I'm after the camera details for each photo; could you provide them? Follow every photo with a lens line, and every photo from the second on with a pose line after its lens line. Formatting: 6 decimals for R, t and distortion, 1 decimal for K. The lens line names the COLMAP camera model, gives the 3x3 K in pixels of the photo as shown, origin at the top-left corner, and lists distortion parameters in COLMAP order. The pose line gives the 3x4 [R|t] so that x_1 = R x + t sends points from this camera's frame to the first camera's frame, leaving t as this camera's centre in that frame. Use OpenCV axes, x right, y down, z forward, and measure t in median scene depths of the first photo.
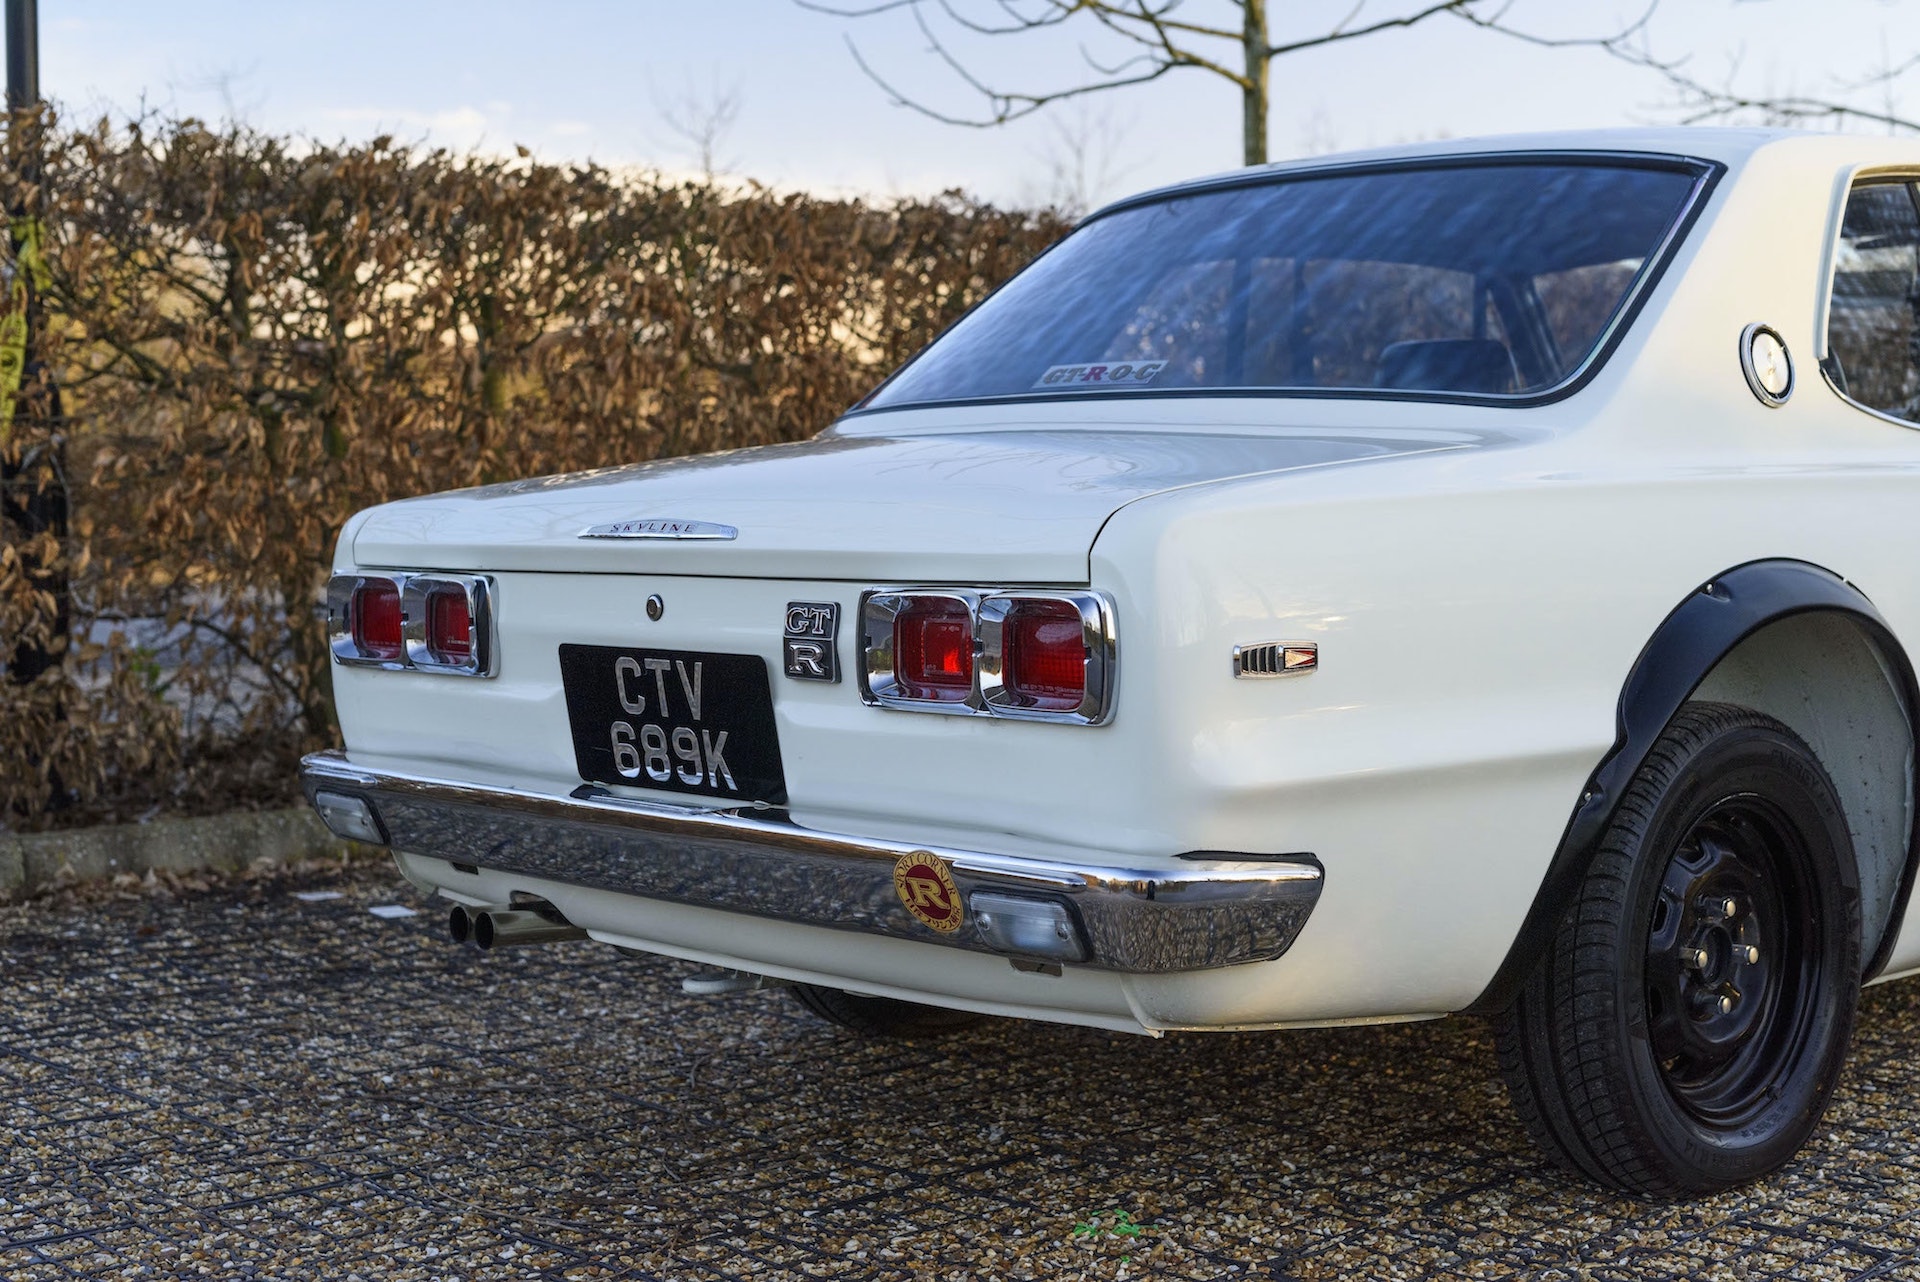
lens RADIAL K [[2762.9, 0, 960.0], [0, 2762.9, 641.0], [0, 0, 1]] dist [-0.004735, -0.017662]
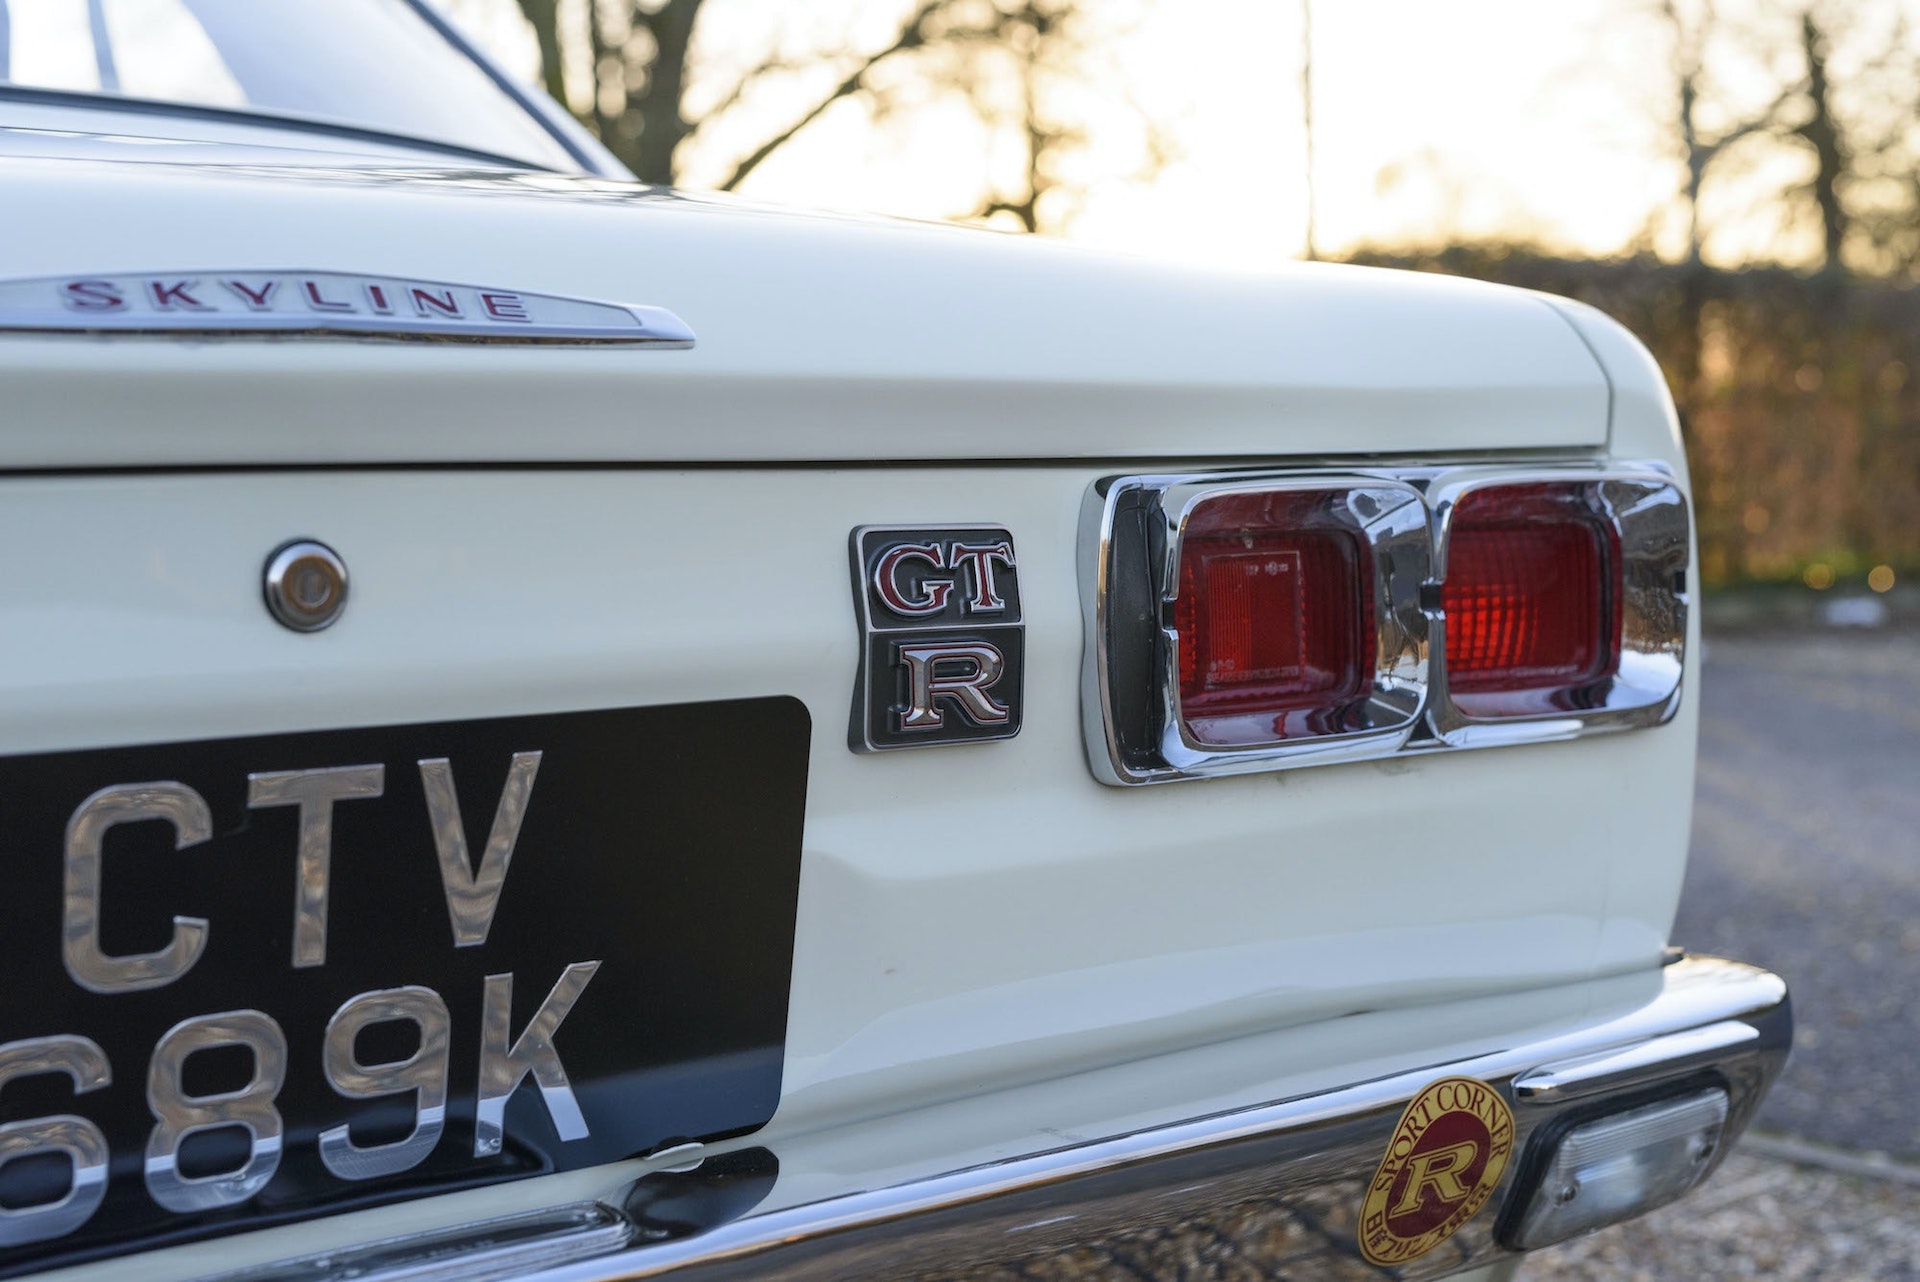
lens RADIAL K [[2762.9, 0, 960.0], [0, 2762.9, 641.0], [0, 0, 1]] dist [-0.004735, -0.017662]
pose [[0.071704, -0.042932, 0.996502, -0.407667], [0.080120, 0.996093, 0.037150, -0.012306], [-0.994203, 0.077176, 0.074864, 0.960823]]
